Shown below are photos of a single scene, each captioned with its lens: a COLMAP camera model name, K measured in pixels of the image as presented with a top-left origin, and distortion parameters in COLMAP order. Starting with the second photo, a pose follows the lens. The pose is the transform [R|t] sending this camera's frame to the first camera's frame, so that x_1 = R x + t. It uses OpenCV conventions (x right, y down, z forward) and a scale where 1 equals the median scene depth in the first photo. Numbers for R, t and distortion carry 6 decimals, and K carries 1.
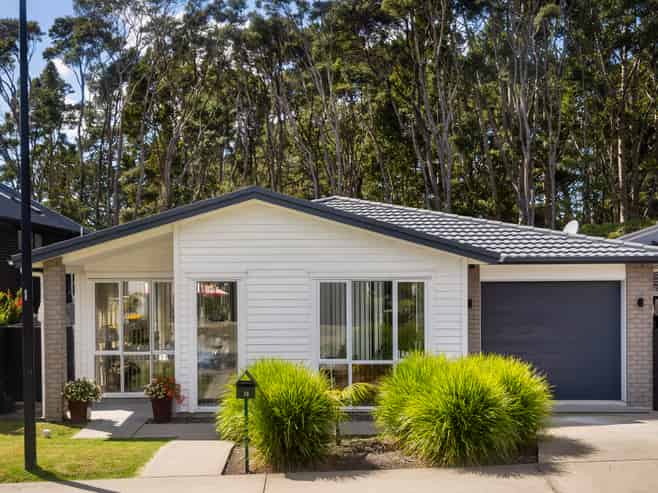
lens RADIAL K [[632.1, 0, 328.6], [0, 632.1, 276.7], [0, 0, 1]] dist [-0.001387, -0.004134]
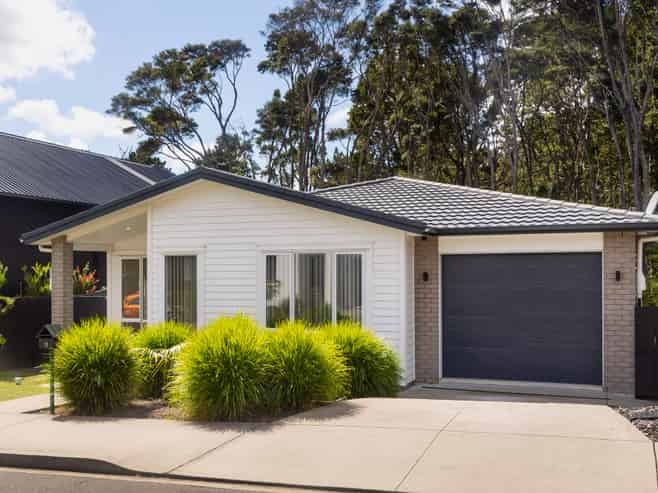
lens RADIAL K [[616.8, 0, 329.0], [0, 616.8, 246.5], [0, 0, 1]] dist [0.006802, 0.002730]
pose [[0.953310, -0.012772, -0.301722, 0.395124], [0.004010, 0.999553, -0.029642, 0.025403], [0.301966, 0.027048, 0.952935, 0.050077]]
